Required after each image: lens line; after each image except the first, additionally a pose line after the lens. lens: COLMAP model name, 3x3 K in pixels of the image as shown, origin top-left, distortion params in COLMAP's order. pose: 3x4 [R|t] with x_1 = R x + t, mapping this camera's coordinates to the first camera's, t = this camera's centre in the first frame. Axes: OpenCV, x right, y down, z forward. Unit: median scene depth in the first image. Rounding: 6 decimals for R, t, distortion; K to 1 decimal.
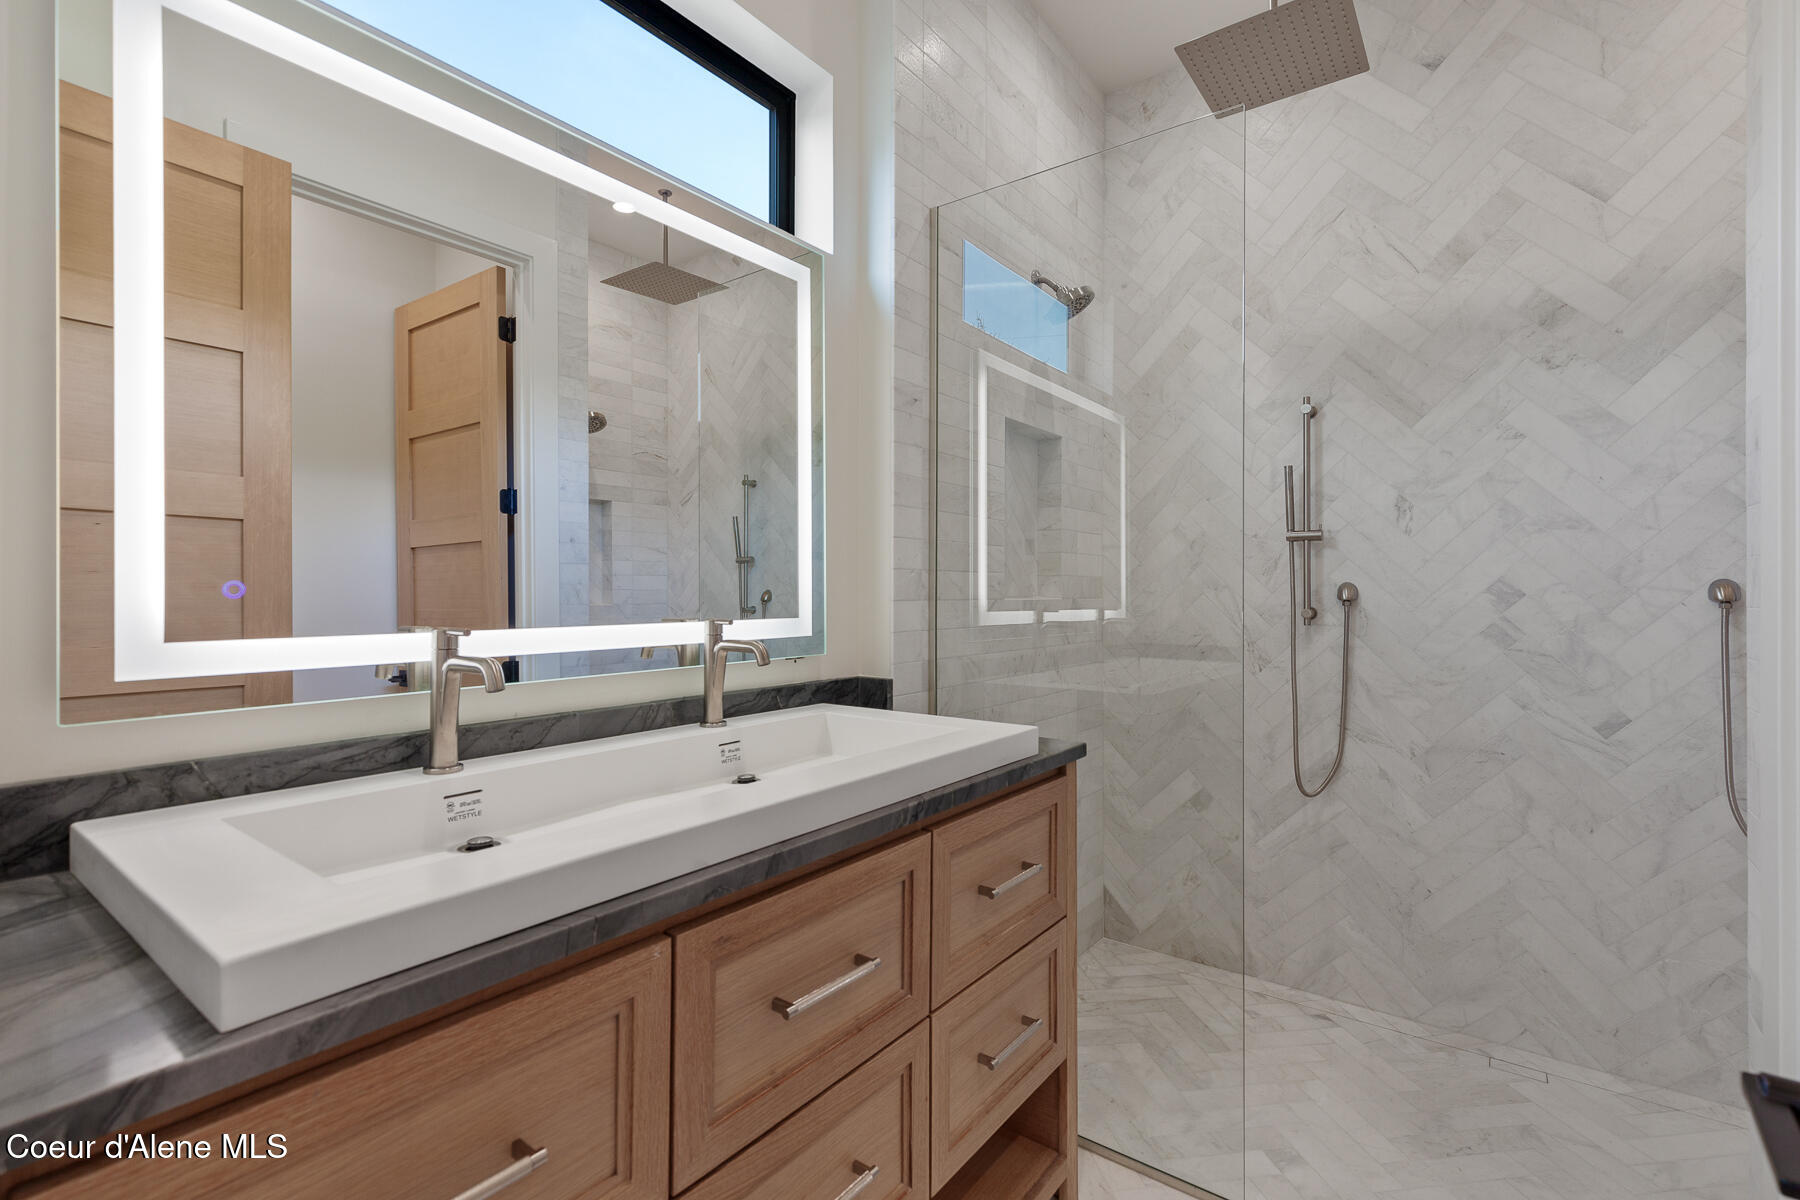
lens RADIAL K [[816.1, 0, 910.8], [0, 816.1, 589.8], [0, 0, 1]] dist [0.004257, -0.000191]
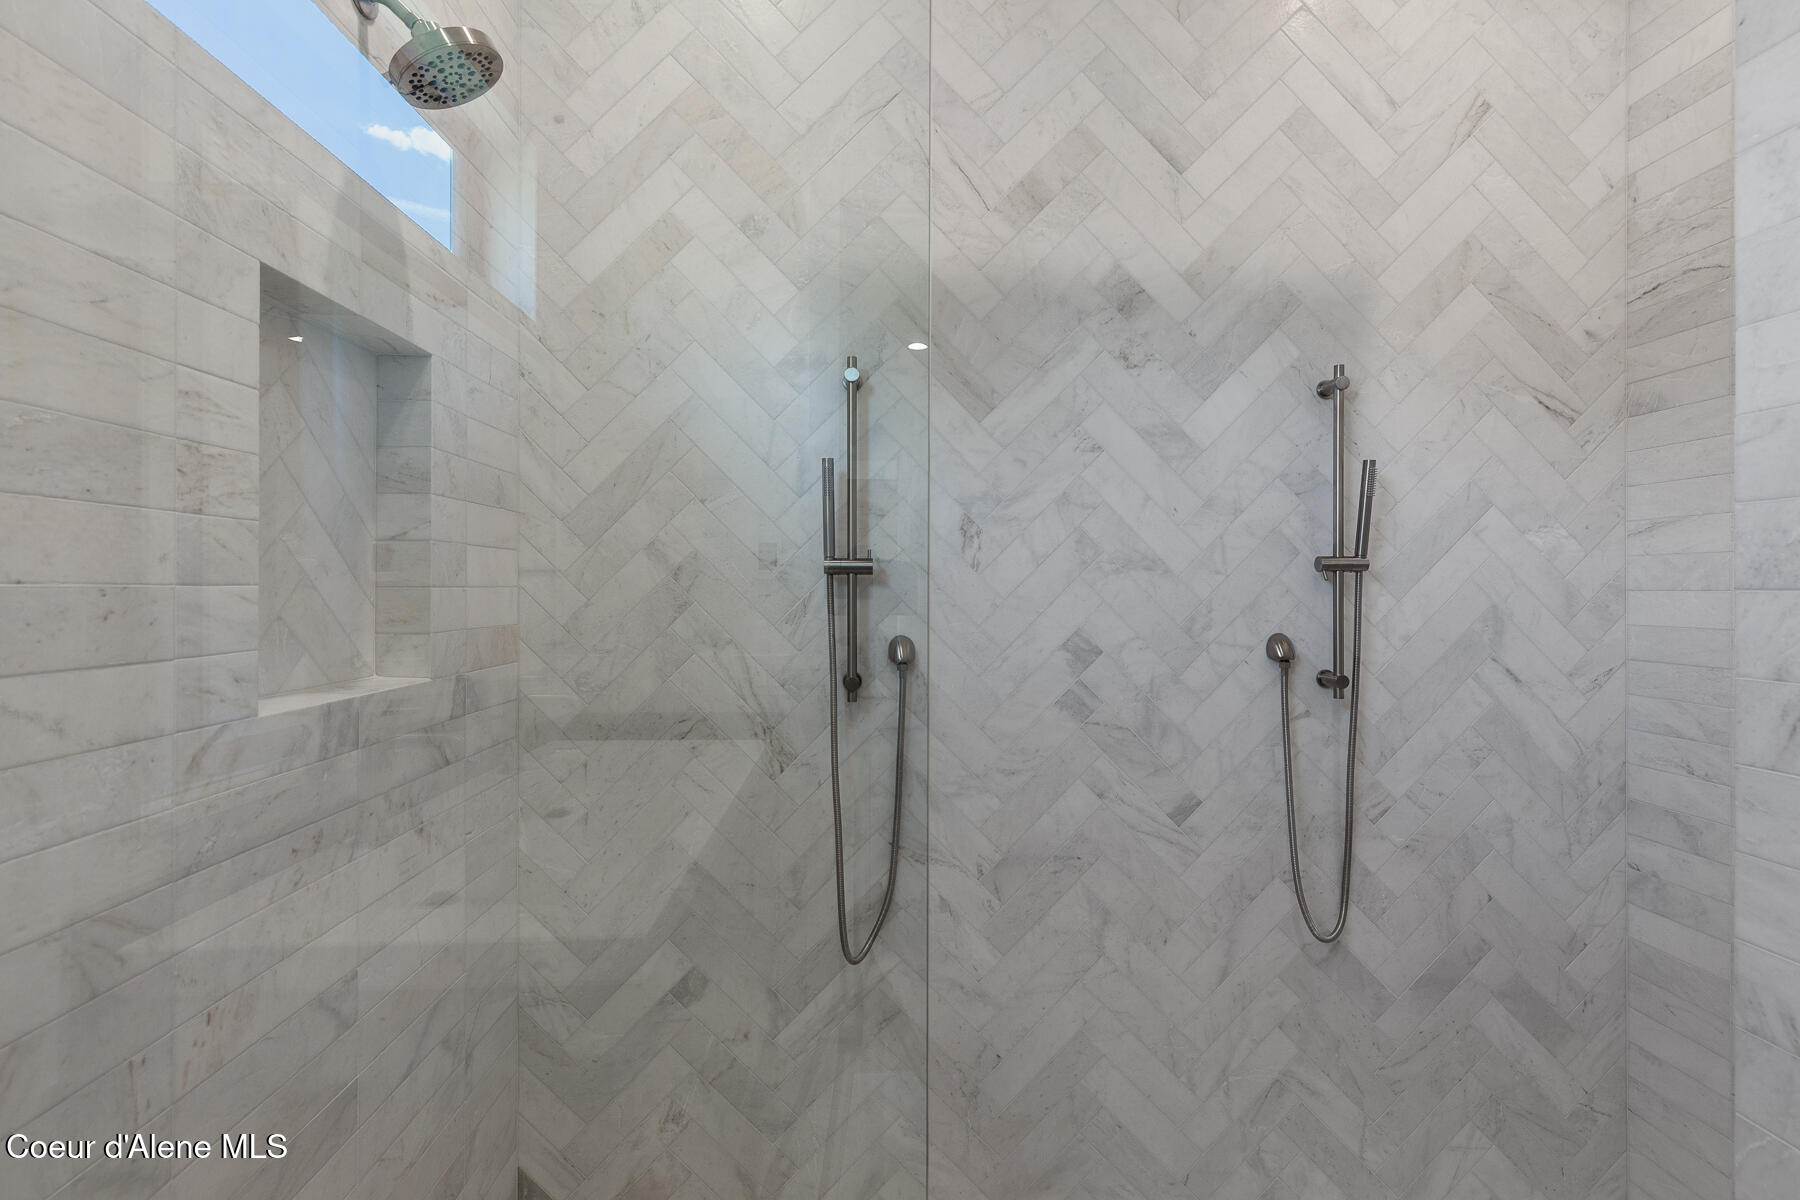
lens RADIAL K [[816.1, 0, 910.8], [0, 816.1, 589.8], [0, 0, 1]] dist [0.004257, -0.000191]
pose [[0.772493, 0.000424, 0.635023, 0.106329], [-0.003264, 0.999989, 0.003303, -0.052278], [-0.635015, -0.004624, 0.772486, 0.482381]]
